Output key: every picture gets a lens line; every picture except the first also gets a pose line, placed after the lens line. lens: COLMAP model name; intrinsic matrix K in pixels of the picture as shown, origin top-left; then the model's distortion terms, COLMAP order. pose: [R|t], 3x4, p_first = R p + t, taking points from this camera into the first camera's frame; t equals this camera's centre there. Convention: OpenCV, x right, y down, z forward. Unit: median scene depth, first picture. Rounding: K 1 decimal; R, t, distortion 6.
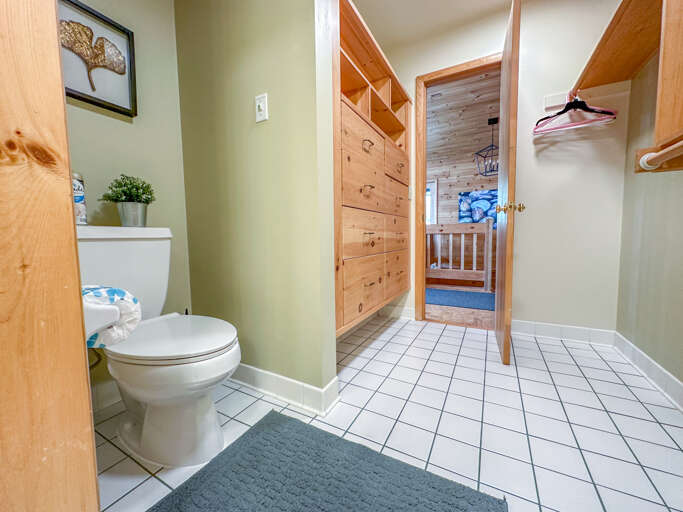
lens RADIAL K [[276.7, 0, 337.7], [0, 276.7, 254.7], [0, 0, 1]] dist [-0.002234, 0.000624]
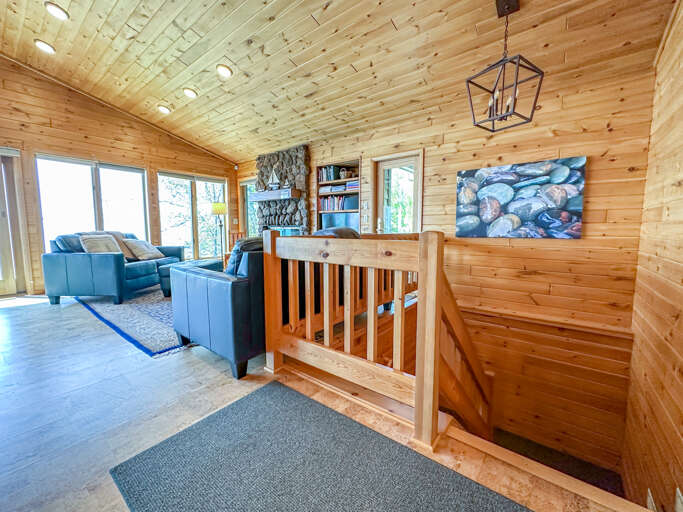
lens RADIAL K [[276.7, 0, 345.1], [0, 276.7, 254.8], [0, 0, 1]] dist [-0.002234, 0.000624]
pose [[0.986653, 0.031075, -0.159845, 0.311825], [-0.025865, 0.999067, 0.034572, -0.068165], [0.160770, -0.029976, 0.986537, 0.406192]]
